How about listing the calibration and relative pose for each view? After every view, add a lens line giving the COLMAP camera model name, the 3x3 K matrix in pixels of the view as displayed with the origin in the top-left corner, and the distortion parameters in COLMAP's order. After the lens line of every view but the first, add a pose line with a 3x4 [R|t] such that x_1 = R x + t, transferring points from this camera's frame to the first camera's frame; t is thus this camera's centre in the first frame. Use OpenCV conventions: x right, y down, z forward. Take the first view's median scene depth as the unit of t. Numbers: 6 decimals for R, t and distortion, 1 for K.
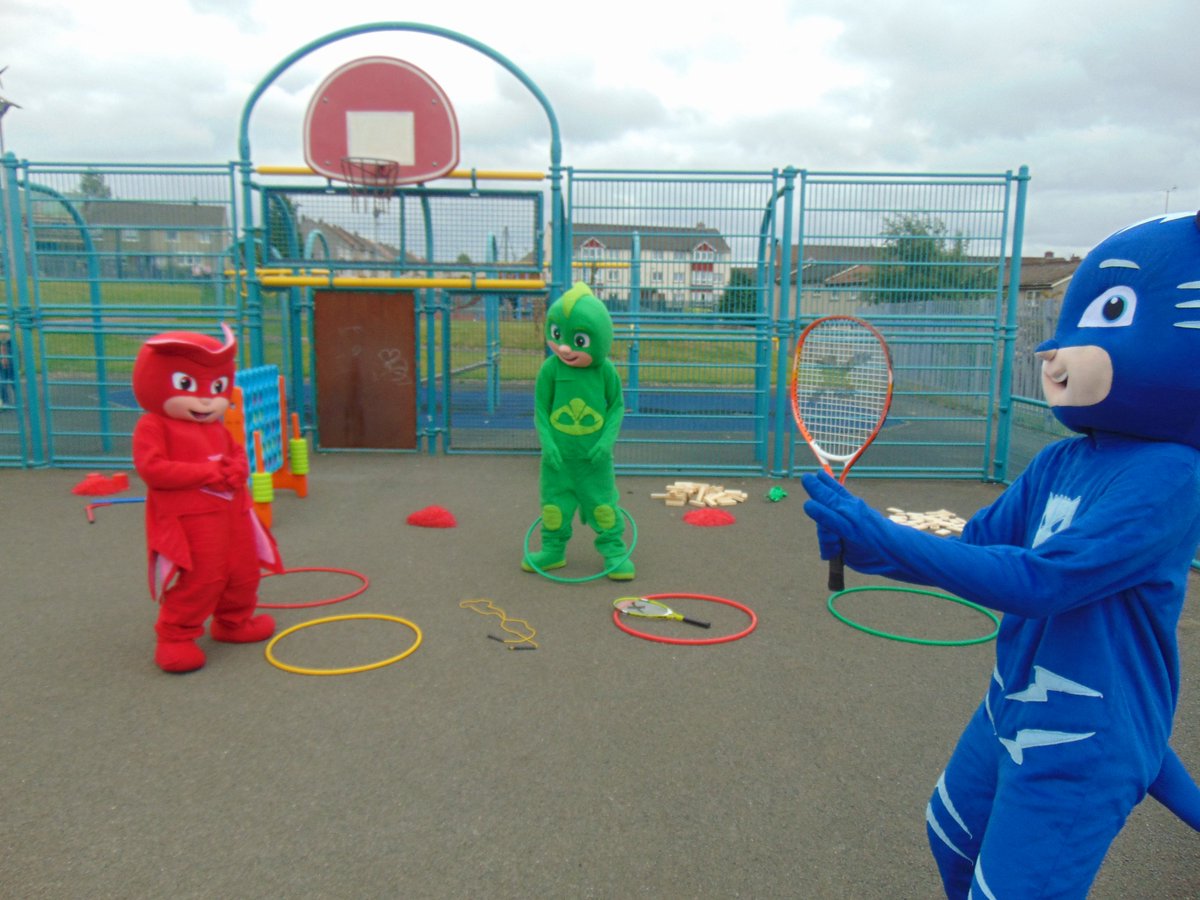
lens RADIAL K [[900.1, 0, 600.0], [0, 900.1, 450.0], [0, 0, 1]] dist [-0.033153, 0.067486]
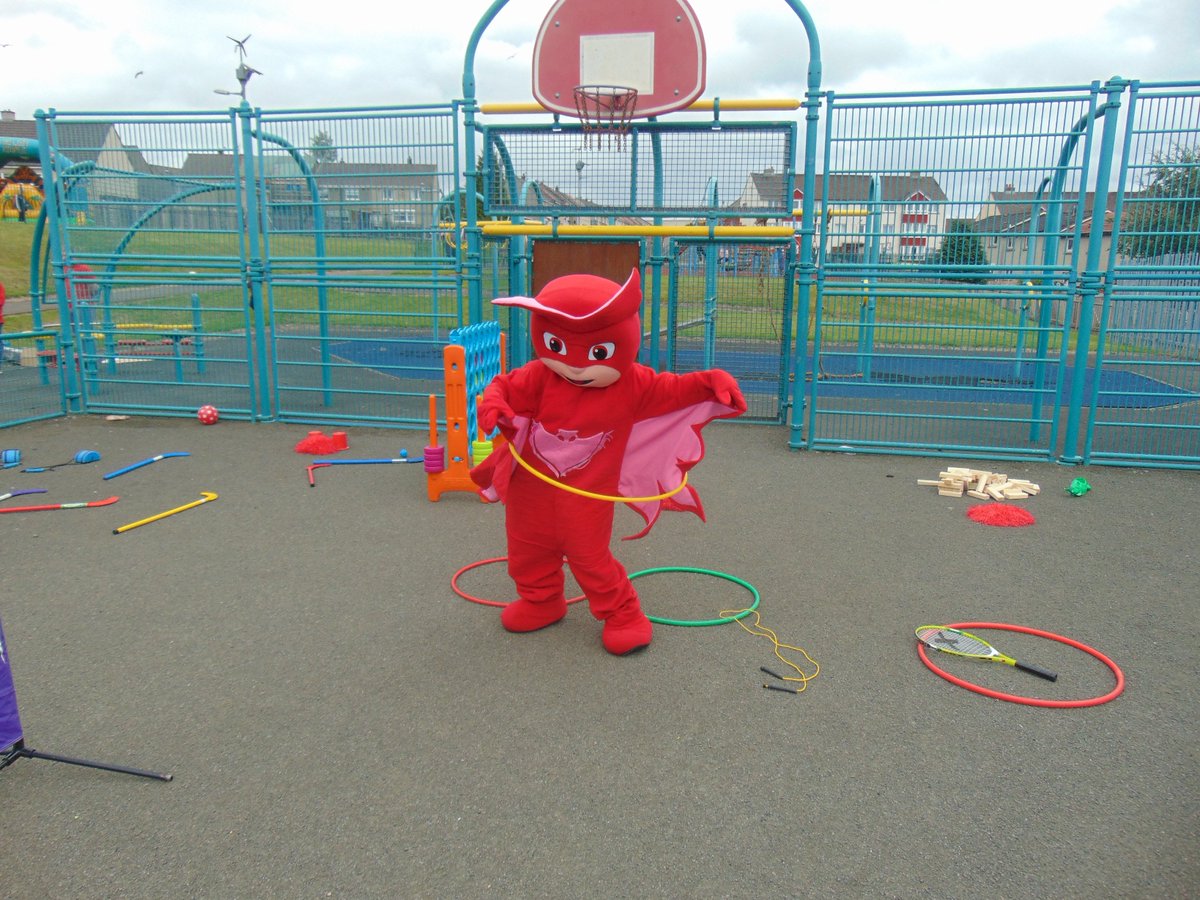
lens RADIAL K [[900.1, 0, 600.0], [0, 900.1, 450.0], [0, 0, 1]] dist [-0.033153, 0.067486]
pose [[0.977786, 0.040370, -0.205680, -0.058267], [-0.030334, 0.998201, 0.051718, -0.012774], [0.207398, -0.044330, 0.977252, 0.106535]]
